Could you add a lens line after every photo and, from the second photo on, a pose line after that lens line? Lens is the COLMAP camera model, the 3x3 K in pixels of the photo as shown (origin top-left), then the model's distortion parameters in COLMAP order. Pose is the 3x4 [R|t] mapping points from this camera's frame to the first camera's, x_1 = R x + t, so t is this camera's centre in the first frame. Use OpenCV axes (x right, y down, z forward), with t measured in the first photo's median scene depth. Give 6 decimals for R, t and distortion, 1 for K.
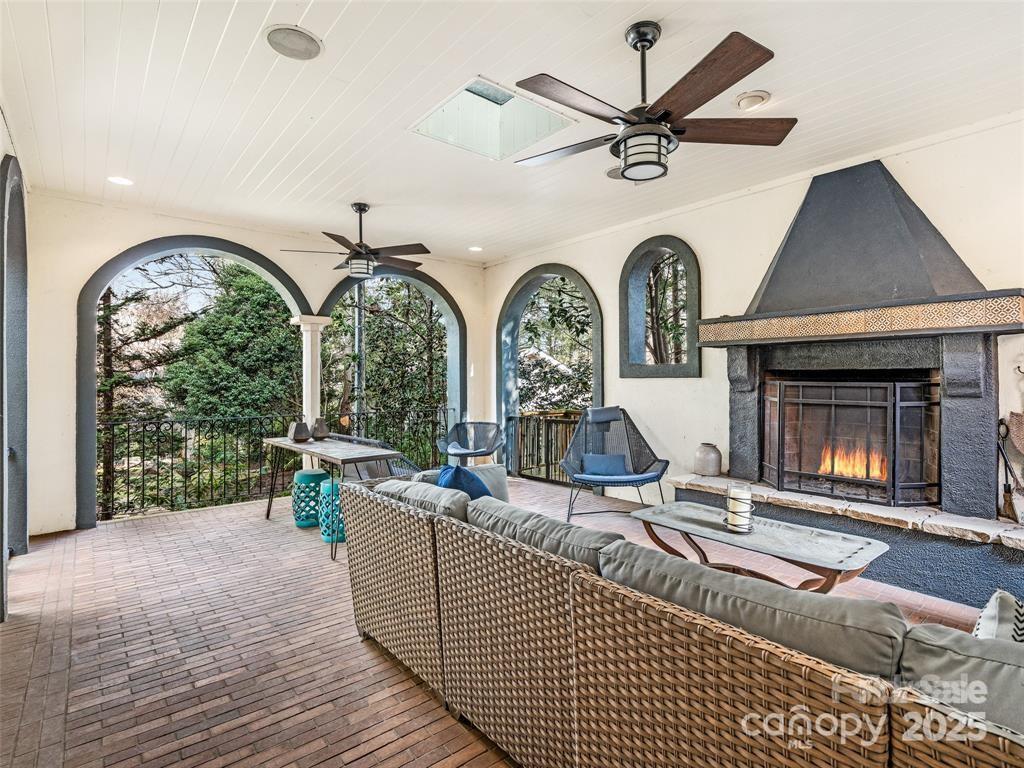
lens RADIAL K [[531.9, 0, 513.9], [0, 531.9, 380.0], [0, 0, 1]] dist [-0.009086, 0.001592]
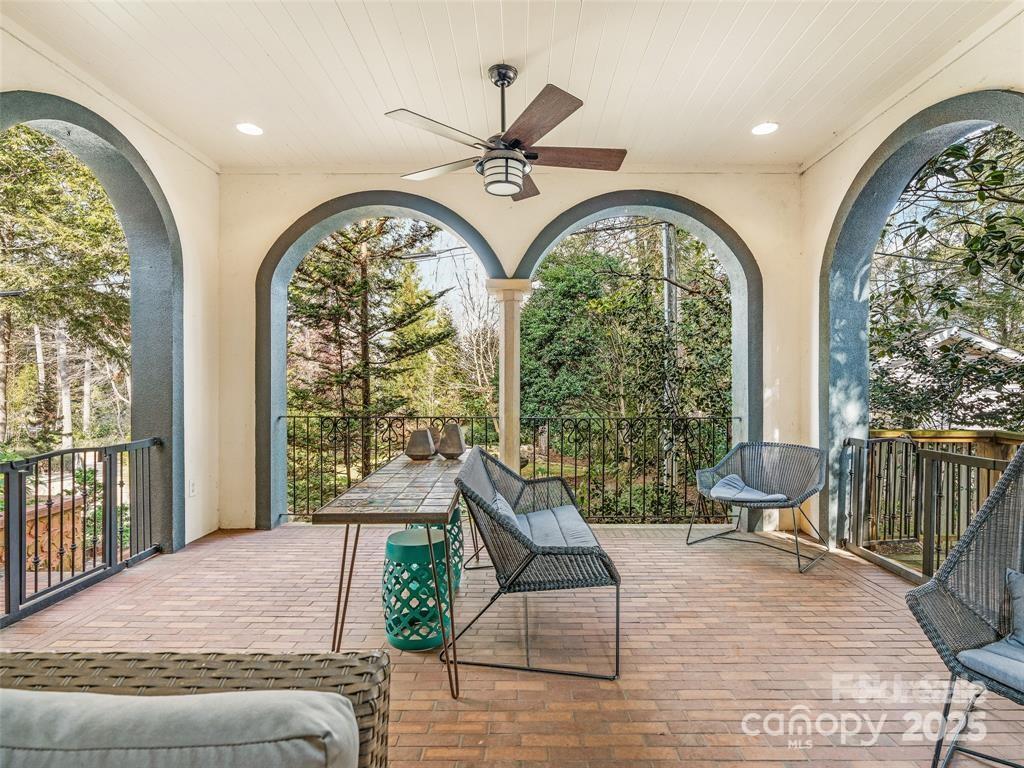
lens RADIAL K [[531.9, 0, 512.3], [0, 531.9, 385.8], [0, 0, 1]] dist [-0.009086, 0.001592]
pose [[0.769404, 0.010936, -0.638669, 0.072293], [-0.004675, 0.999923, 0.011490, 0.011773], [0.638746, -0.005855, 0.769396, 0.373619]]
